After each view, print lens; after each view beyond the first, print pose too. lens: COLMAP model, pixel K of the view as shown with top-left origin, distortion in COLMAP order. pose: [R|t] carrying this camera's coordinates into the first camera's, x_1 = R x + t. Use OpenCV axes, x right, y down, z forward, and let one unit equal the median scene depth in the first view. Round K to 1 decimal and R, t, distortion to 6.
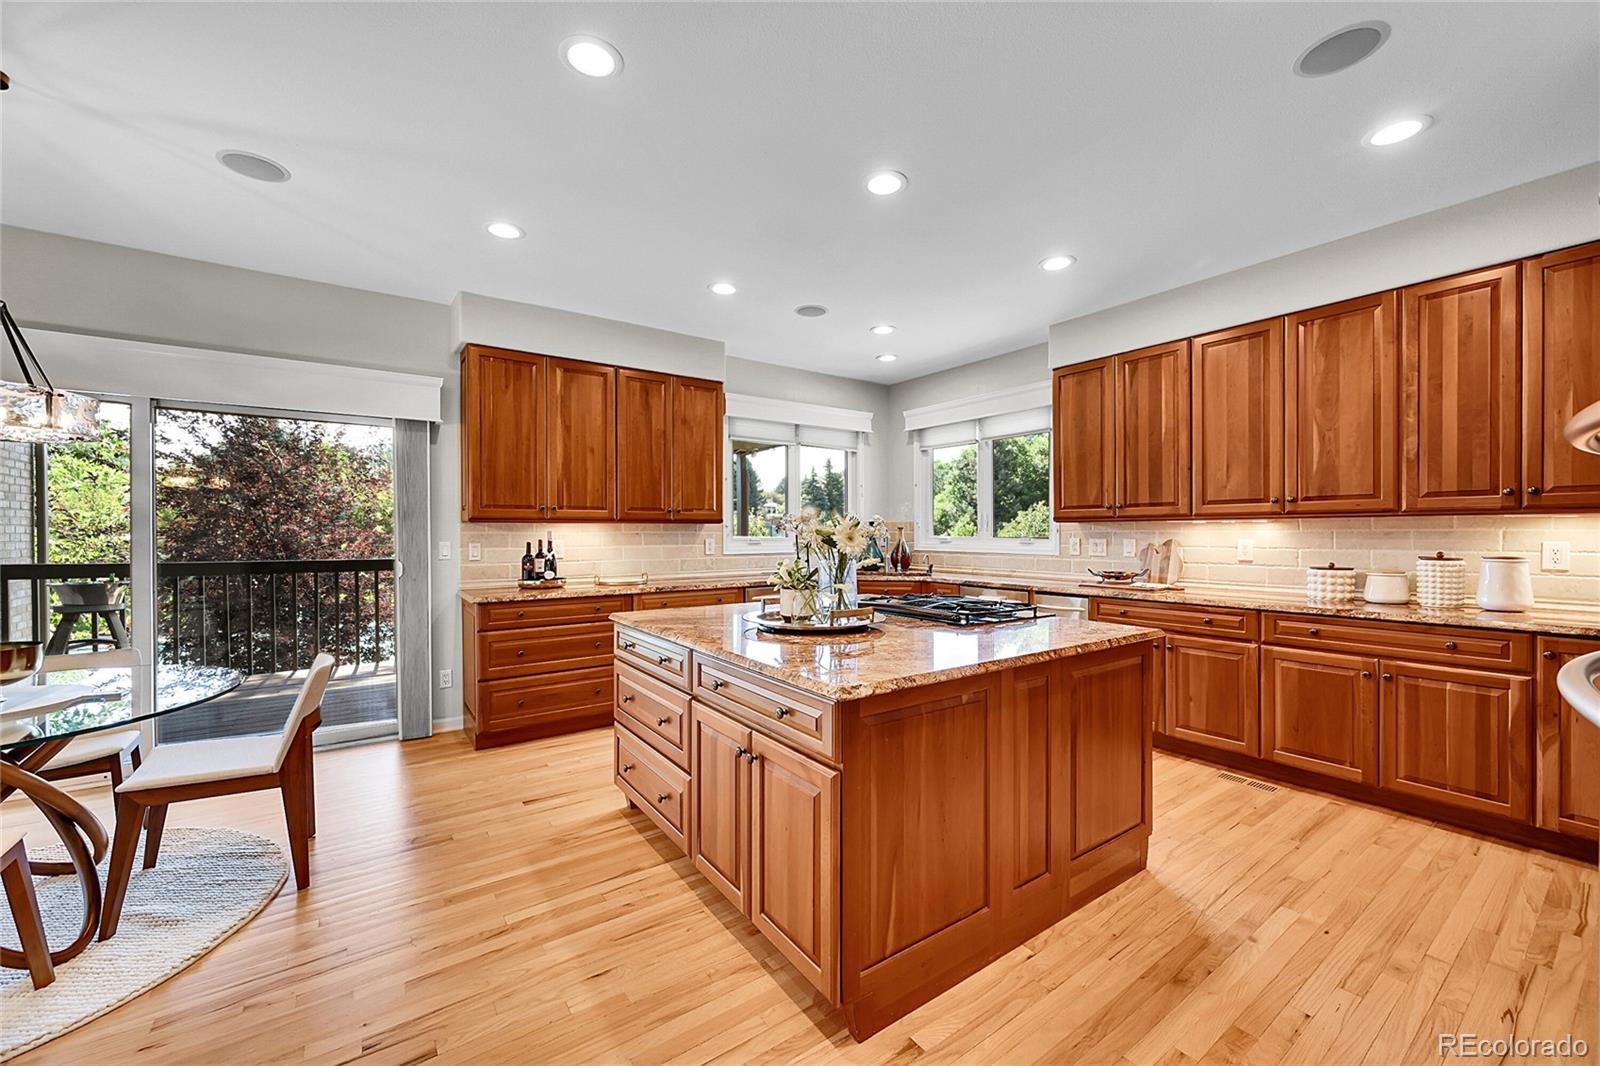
lens RADIAL K [[628.1, 0, 806.8], [0, 628.1, 532.0], [0, 0, 1]] dist [-0.000270, 0.000046]
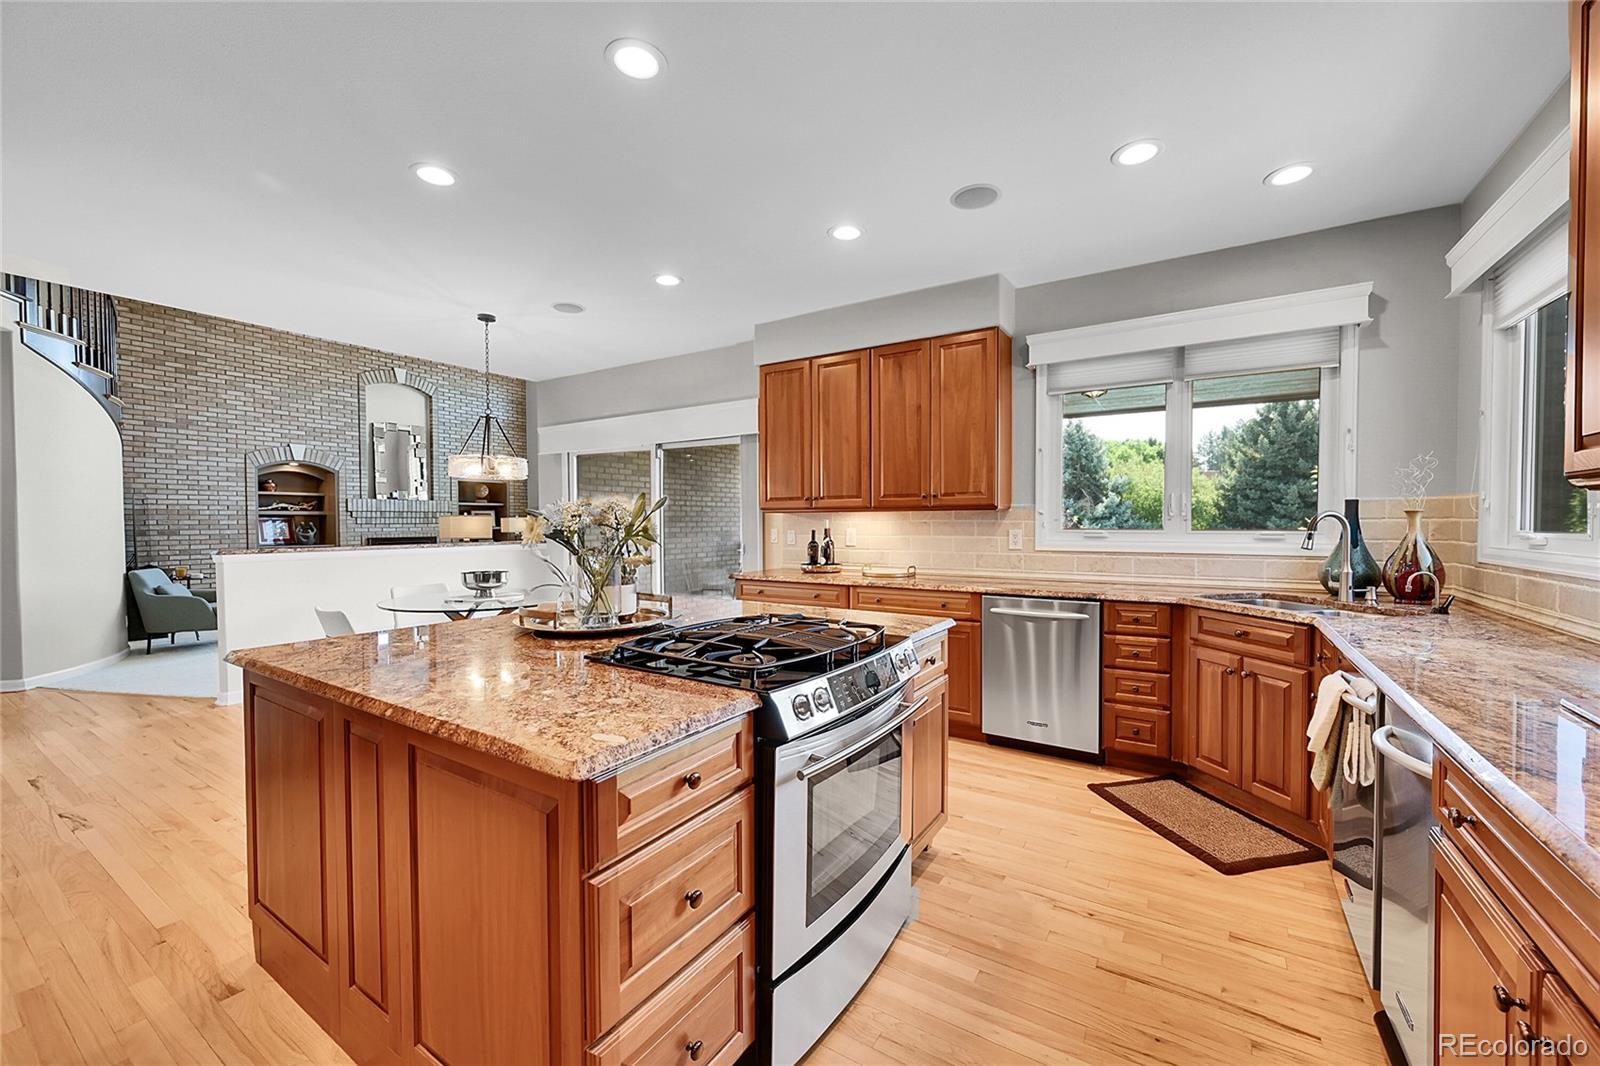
lens RADIAL K [[628.1, 0, 804.9], [0, 628.1, 531.8], [0, 0, 1]] dist [-0.000270, 0.000046]
pose [[0.386493, 0.014327, -0.922181, 0.556789], [0.000898, 0.999873, 0.015911, 0.001230], [0.922292, -0.006978, 0.386431, 0.549564]]
